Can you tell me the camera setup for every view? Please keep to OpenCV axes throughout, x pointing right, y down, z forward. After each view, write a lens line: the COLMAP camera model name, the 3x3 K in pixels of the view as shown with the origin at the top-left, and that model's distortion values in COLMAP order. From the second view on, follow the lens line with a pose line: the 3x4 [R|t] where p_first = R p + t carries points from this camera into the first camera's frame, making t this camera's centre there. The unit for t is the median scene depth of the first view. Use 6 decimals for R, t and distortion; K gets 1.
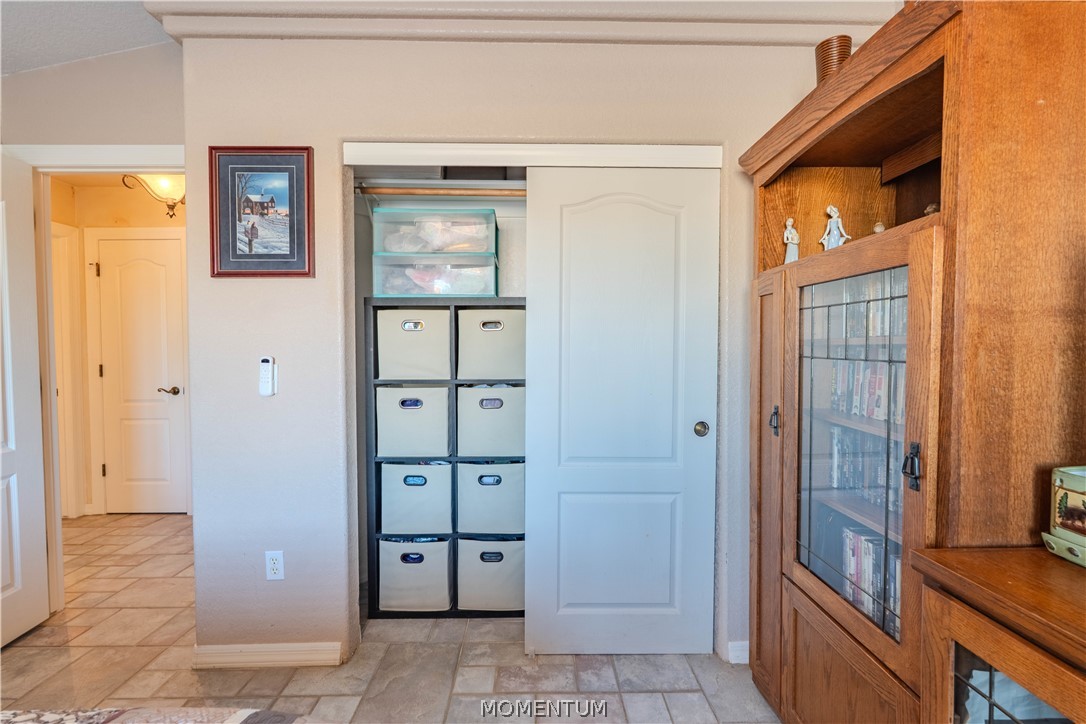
lens RADIAL K [[475.3, 0, 543.0], [0, 475.3, 362.0], [0, 0, 1]] dist [-0.003164, -0.000879]
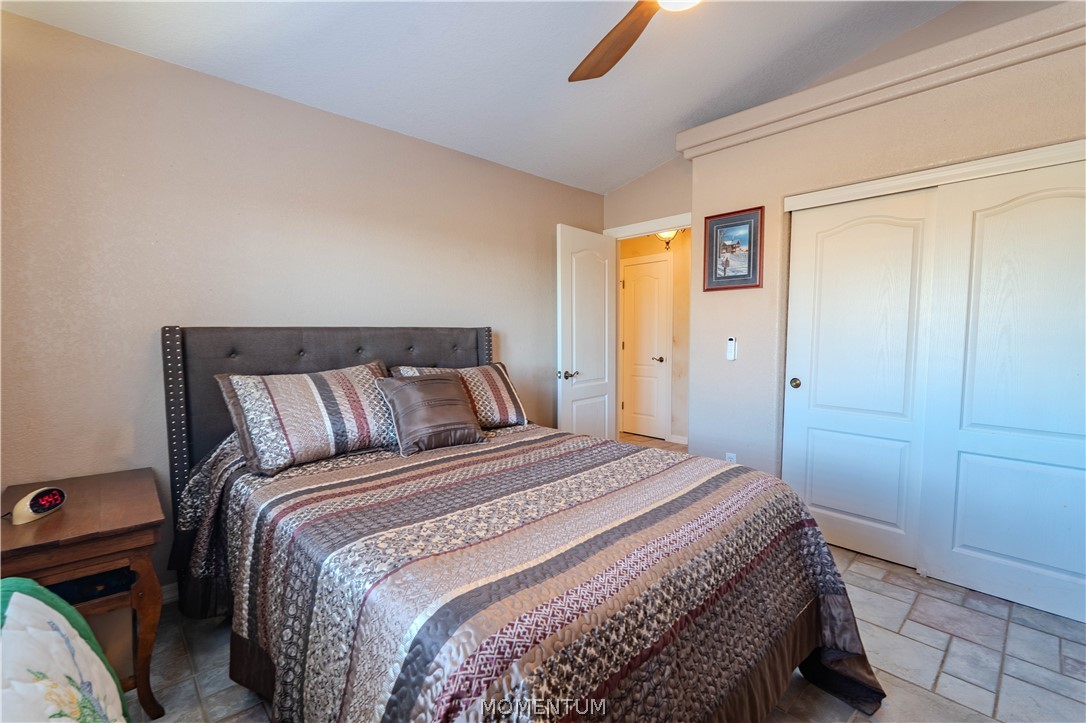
lens RADIAL K [[475.3, 0, 543.0], [0, 475.3, 361.5], [0, 0, 1]] dist [-0.003164, -0.000879]
pose [[0.668670, 0.044219, -0.742243, 0.223379], [-0.018430, 0.998909, 0.042907, 0.015579], [0.743331, -0.015011, 0.668755, -0.623528]]
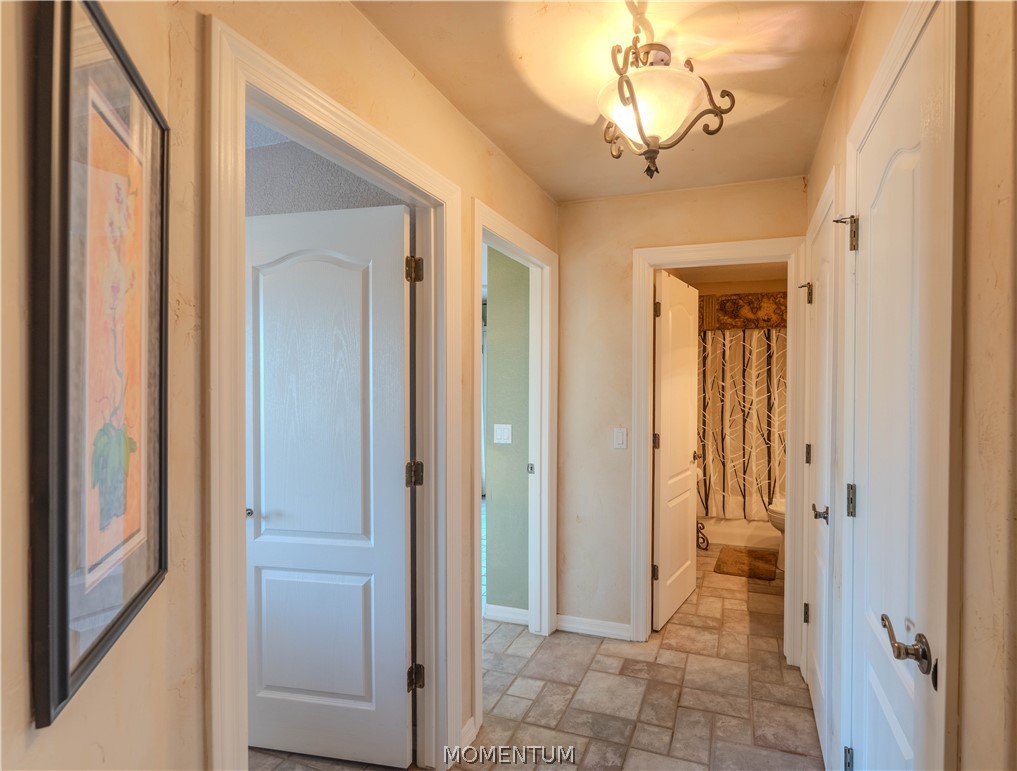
lens RADIAL K [[487.7, 0, 508.5], [0, 487.7, 385.5], [0, 0, 1]] dist [-0.000249, -0.000079]
pose [[-0.317316, -0.000638, -0.948320, -0.413117], [-0.034586, 0.999342, 0.010900, -0.137652], [0.947689, 0.036257, -0.317129, 1.756428]]
